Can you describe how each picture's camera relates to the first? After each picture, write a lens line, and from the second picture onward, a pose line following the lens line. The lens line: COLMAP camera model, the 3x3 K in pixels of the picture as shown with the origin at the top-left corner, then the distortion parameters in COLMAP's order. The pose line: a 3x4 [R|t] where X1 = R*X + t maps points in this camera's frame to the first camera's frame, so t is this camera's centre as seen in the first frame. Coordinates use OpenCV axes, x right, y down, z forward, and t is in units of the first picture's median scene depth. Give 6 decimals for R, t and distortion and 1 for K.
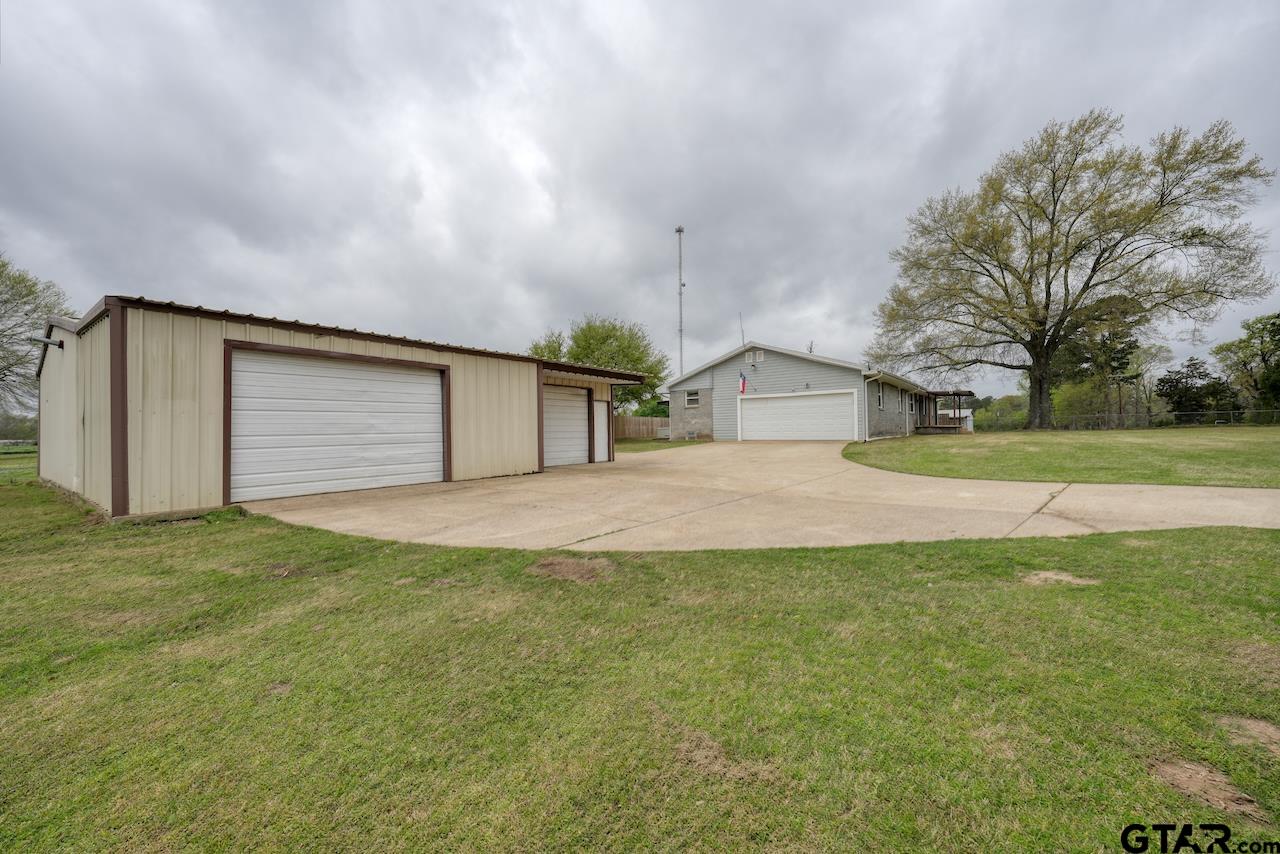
lens RADIAL K [[502.2, 0, 636.6], [0, 502.2, 427.2], [0, 0, 1]] dist [-0.016820, 0.000025]
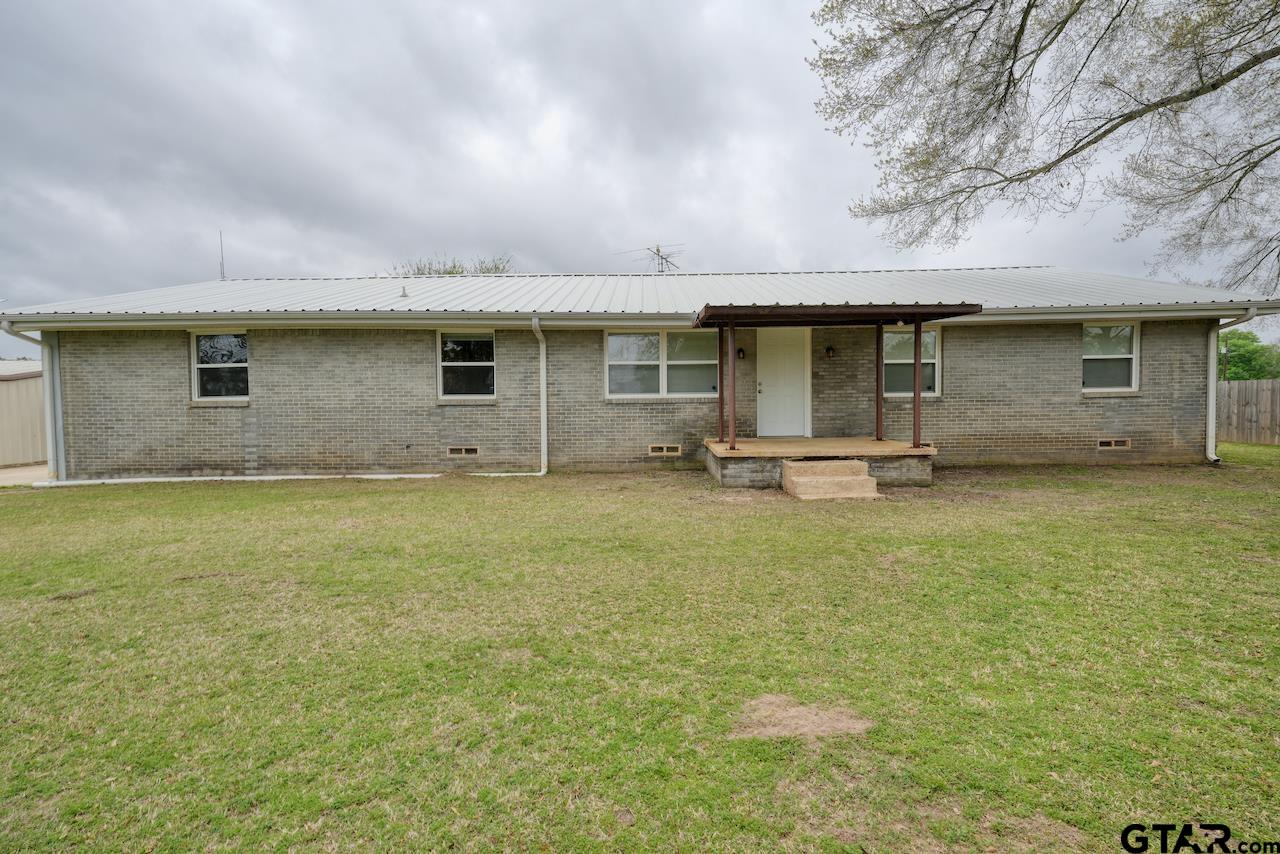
lens RADIAL K [[596.1, 0, 648.2], [0, 596.1, 428.4], [0, 0, 1]] dist [0.000463, 0.000027]
pose [[0.608870, 0.037384, -0.792389, 1.537511], [0.012160, 0.998332, 0.056443, -0.057280], [0.793177, -0.044002, 0.607399, 1.438304]]
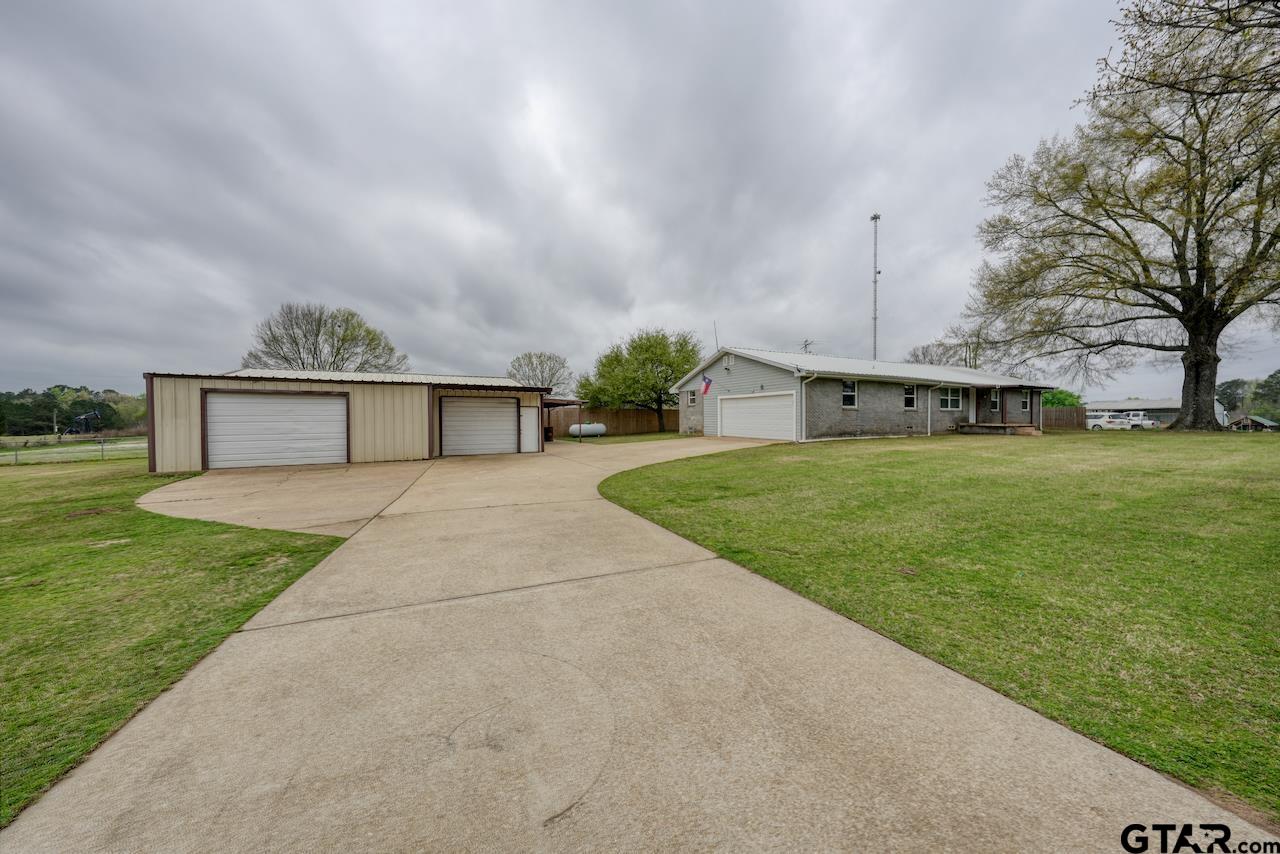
lens RADIAL K [[433.2, 0, 639.2], [0, 433.2, 427.2], [0, 0, 1]] dist [-0.006597, 0.000804]
pose [[0.898386, 0.019631, -0.438769, 0.711238], [-0.004786, 0.999379, 0.034914, -0.040444], [0.439181, -0.029266, 0.897922, 0.095729]]
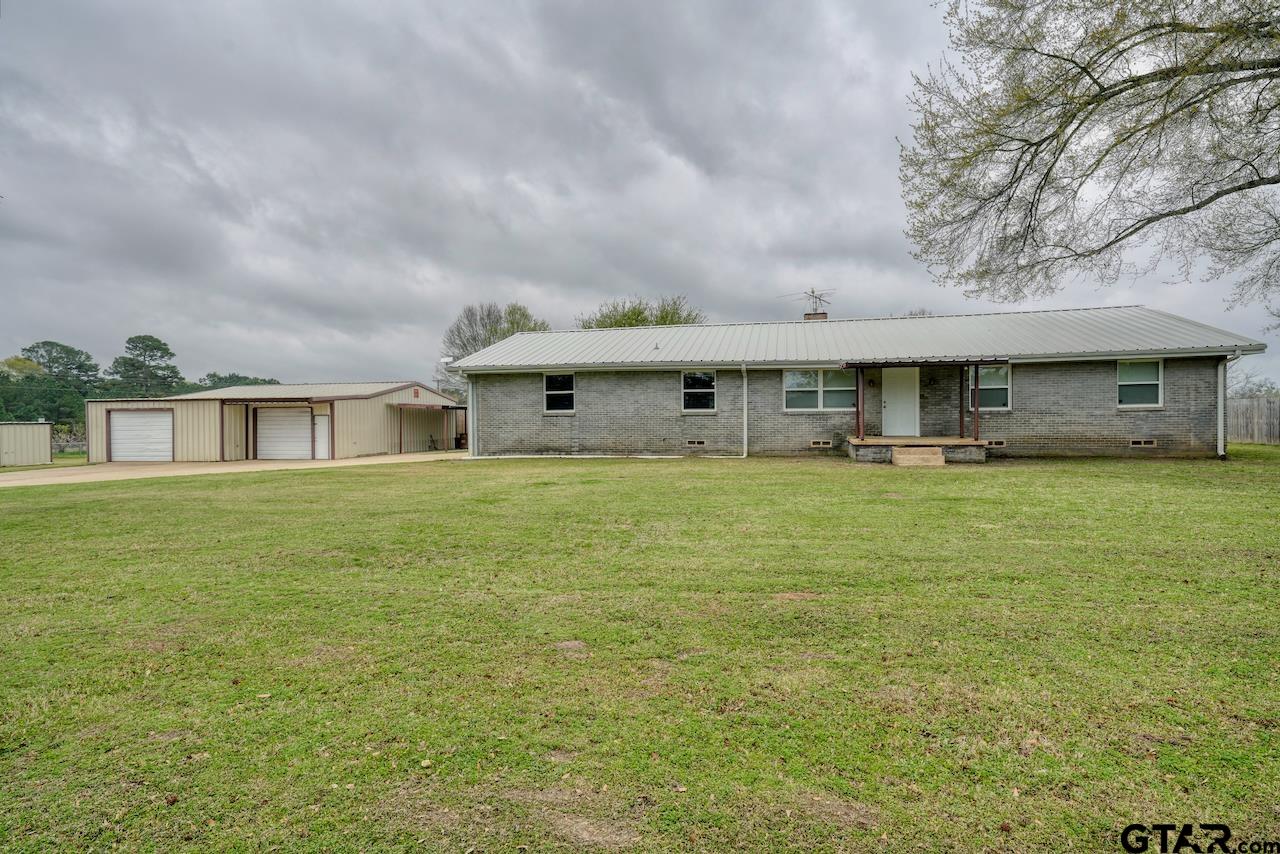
lens RADIAL K [[655.9, 0, 638.9], [0, 655.9, 429.9], [0, 0, 1]] dist [0.003798, 0.000651]
pose [[0.413134, 0.024930, -0.910329, 1.958741], [0.012604, 0.999373, 0.033088, -0.062801], [0.910583, -0.025144, 0.412561, 1.072571]]
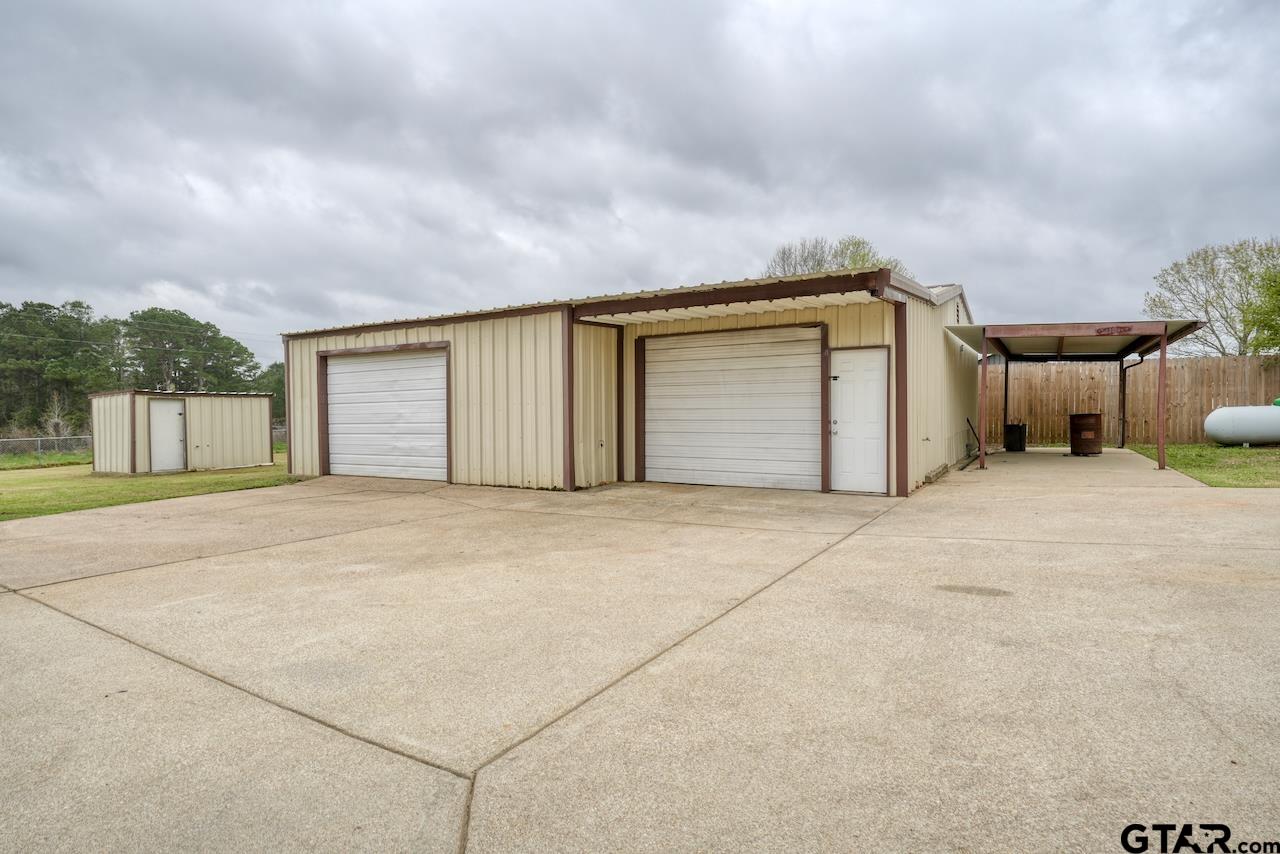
lens RADIAL K [[655.9, 0, 640.8], [0, 655.9, 422.6], [0, 0, 1]] dist [0.003798, 0.000651]
pose [[0.098583, 0.034397, -0.994534, 0.470341], [0.022583, 0.999068, 0.036792, -0.014738], [0.994873, -0.026087, 0.097715, 0.780444]]
